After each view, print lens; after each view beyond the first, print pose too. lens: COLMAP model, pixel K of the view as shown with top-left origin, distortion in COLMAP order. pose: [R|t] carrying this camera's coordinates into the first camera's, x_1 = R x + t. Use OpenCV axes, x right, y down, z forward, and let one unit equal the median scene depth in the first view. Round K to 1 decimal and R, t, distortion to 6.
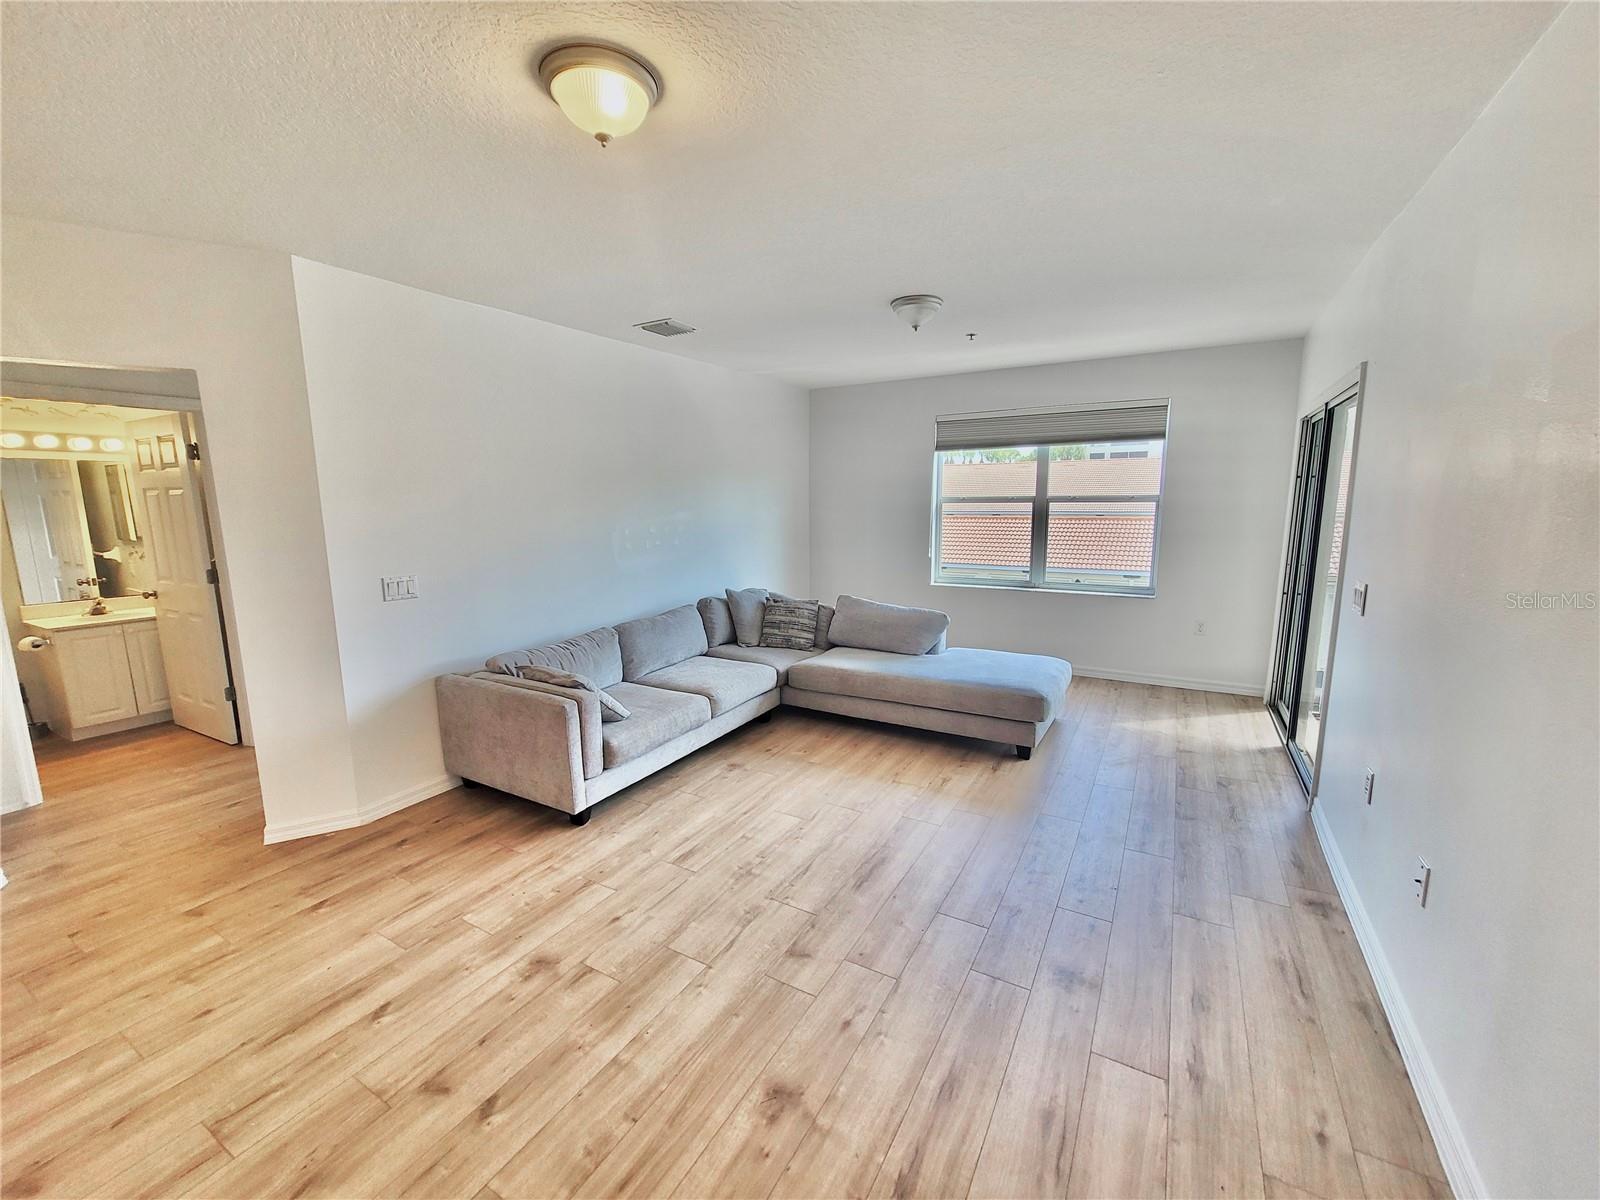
lens RADIAL K [[655.5, 0, 797.9], [0, 655.5, 604.1], [0, 0, 1]] dist [-0.002803, 0.000727]
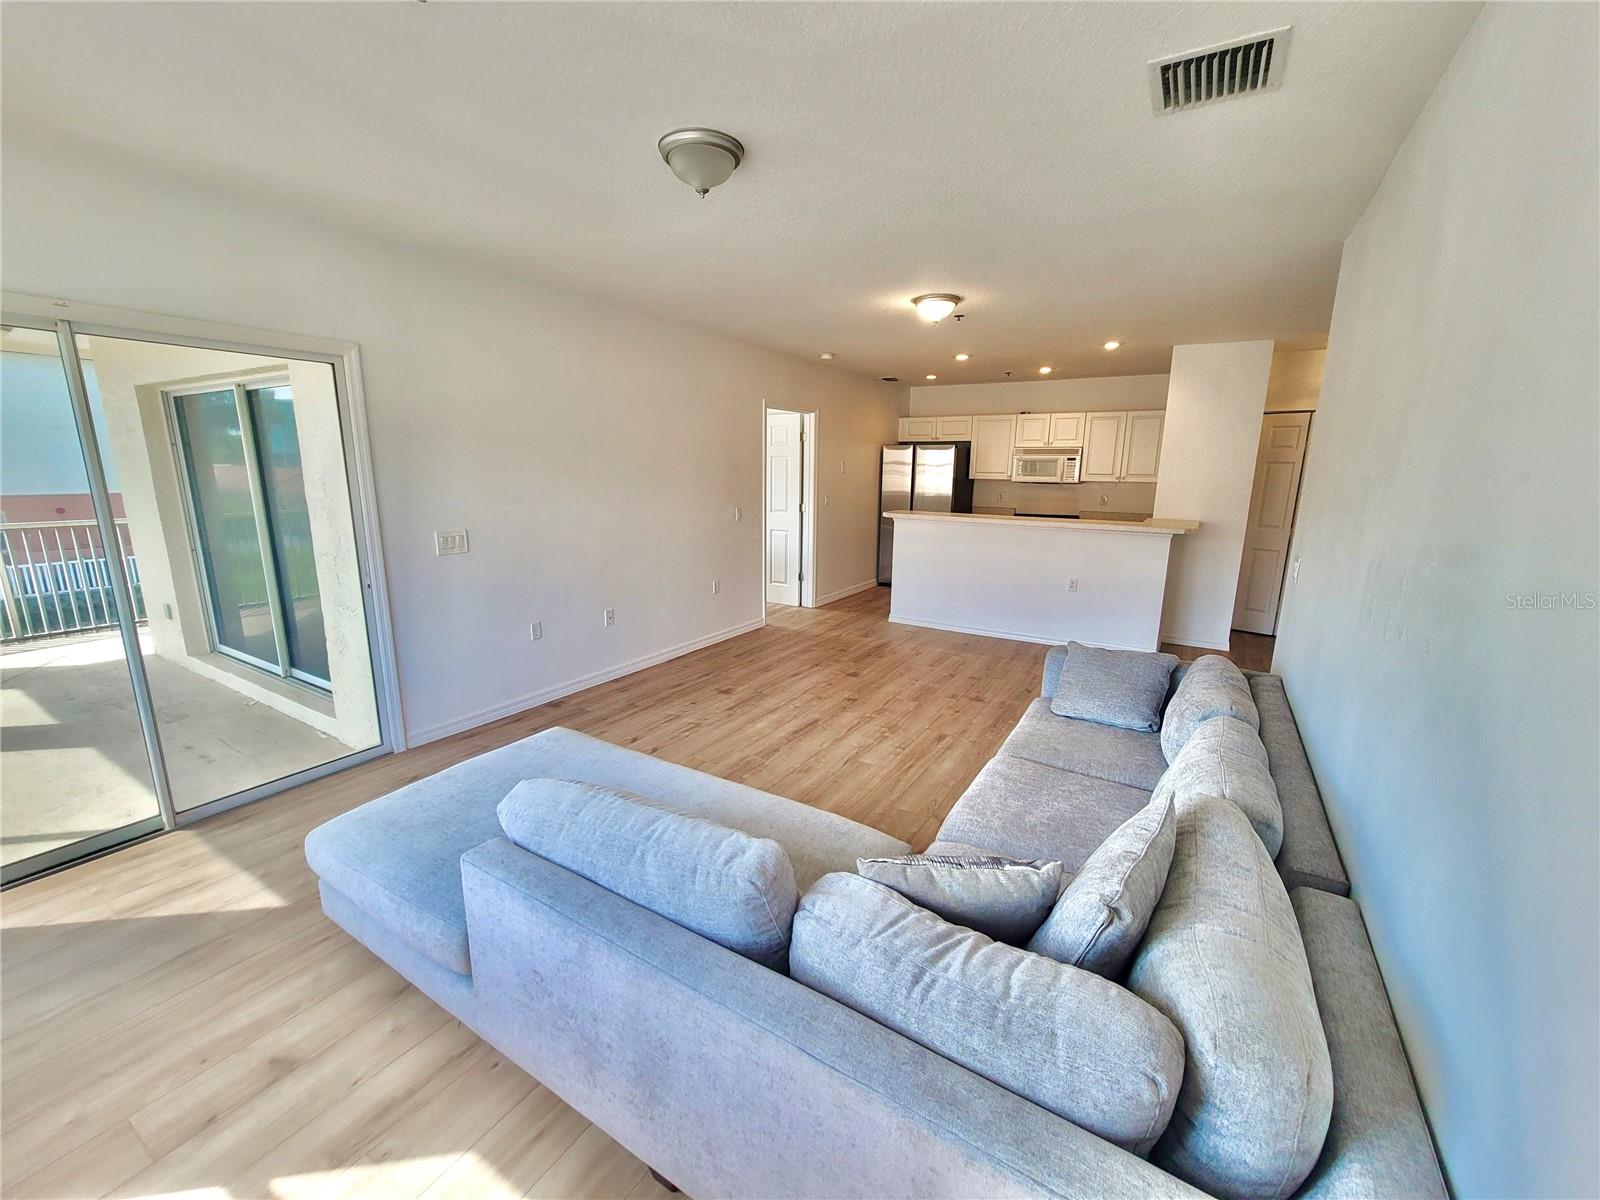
lens RADIAL K [[657.5, 0, 796.3], [0, 657.5, 606.2], [0, 0, 1]] dist [-0.001652, 0.000622]
pose [[-0.999653, -0.006936, 0.025414, 0.065123], [0.002874, 0.930244, 0.366931, -0.254453], [-0.026187, 0.366877, -0.929901, 1.506345]]
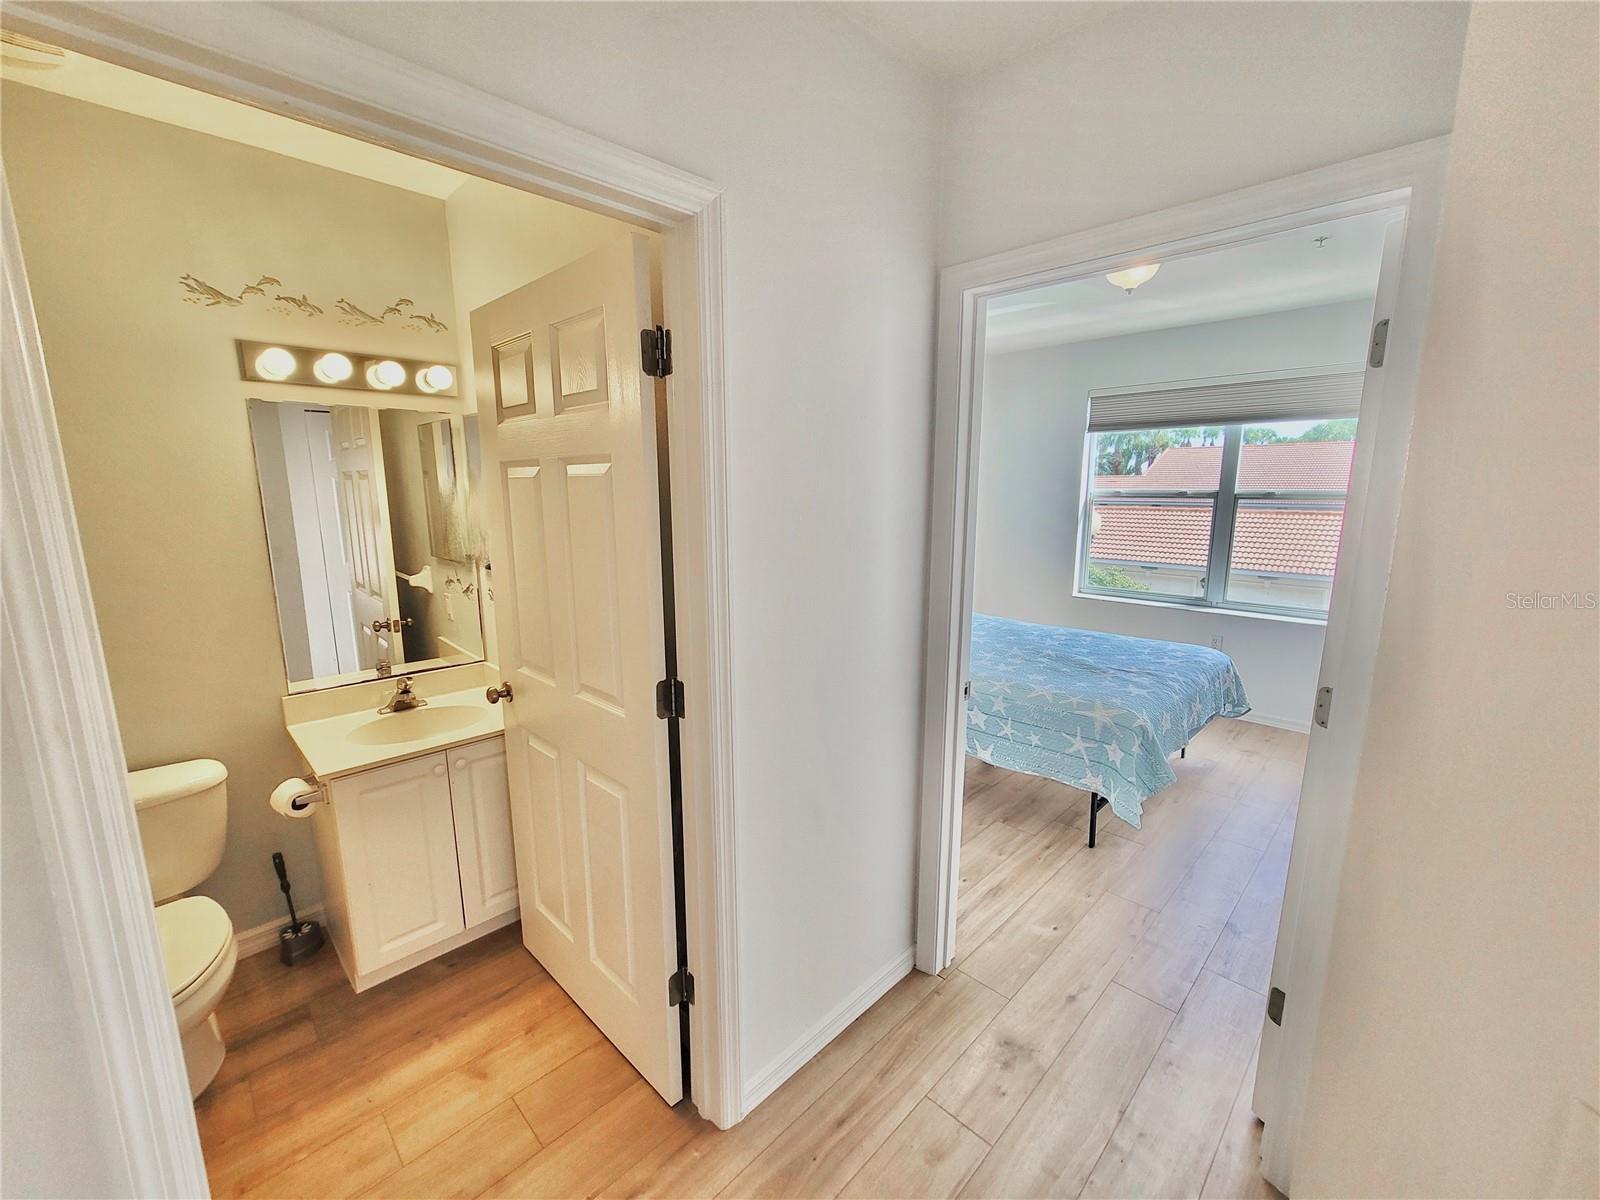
lens RADIAL K [[652.0, 0, 783.4], [0, 652.0, 607.1], [0, 0, 1]] dist [0.010101, 0.000288]
pose [[0.962429, 0.052974, -0.266315, -0.704106], [-0.046865, 0.998473, 0.029244, -0.102407], [0.267457, -0.015664, 0.963442, 0.633464]]
